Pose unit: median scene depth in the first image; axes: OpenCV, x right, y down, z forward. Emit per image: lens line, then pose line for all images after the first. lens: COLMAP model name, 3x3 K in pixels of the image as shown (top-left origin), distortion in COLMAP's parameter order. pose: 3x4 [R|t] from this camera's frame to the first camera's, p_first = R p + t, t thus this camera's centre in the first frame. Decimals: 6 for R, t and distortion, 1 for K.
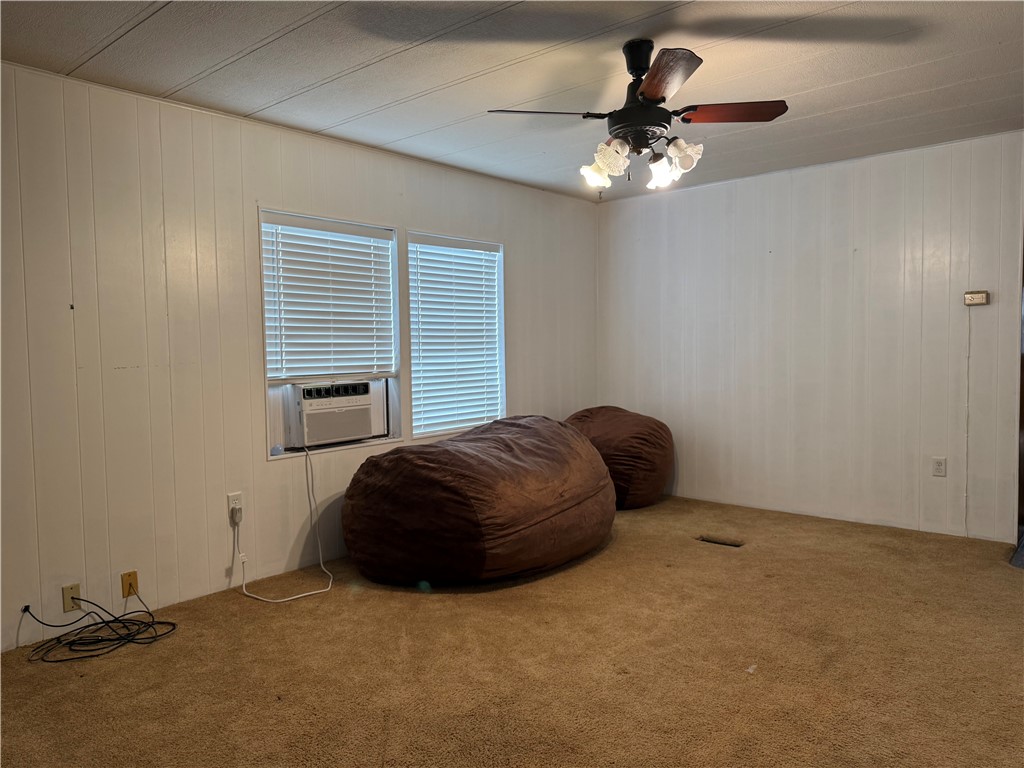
lens RADIAL K [[723.8, 0, 512.0], [0, 723.8, 384.0], [0, 0, 1]] dist [0.001511, -0.001865]
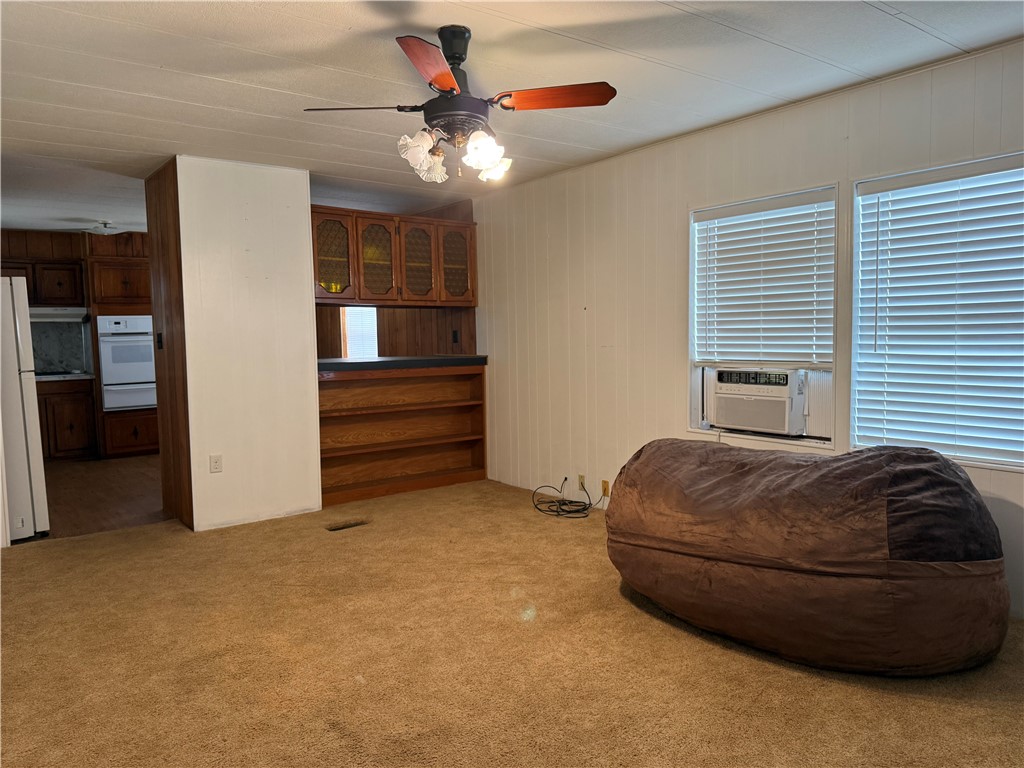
lens RADIAL K [[723.8, 0, 512.0], [0, 723.8, 384.0], [0, 0, 1]] dist [0.001511, -0.001865]
pose [[-0.227429, 0.090131, -0.969615, 0.770951], [-0.026290, 0.994776, 0.098636, -0.069428], [0.973440, 0.047924, -0.223872, 0.903393]]
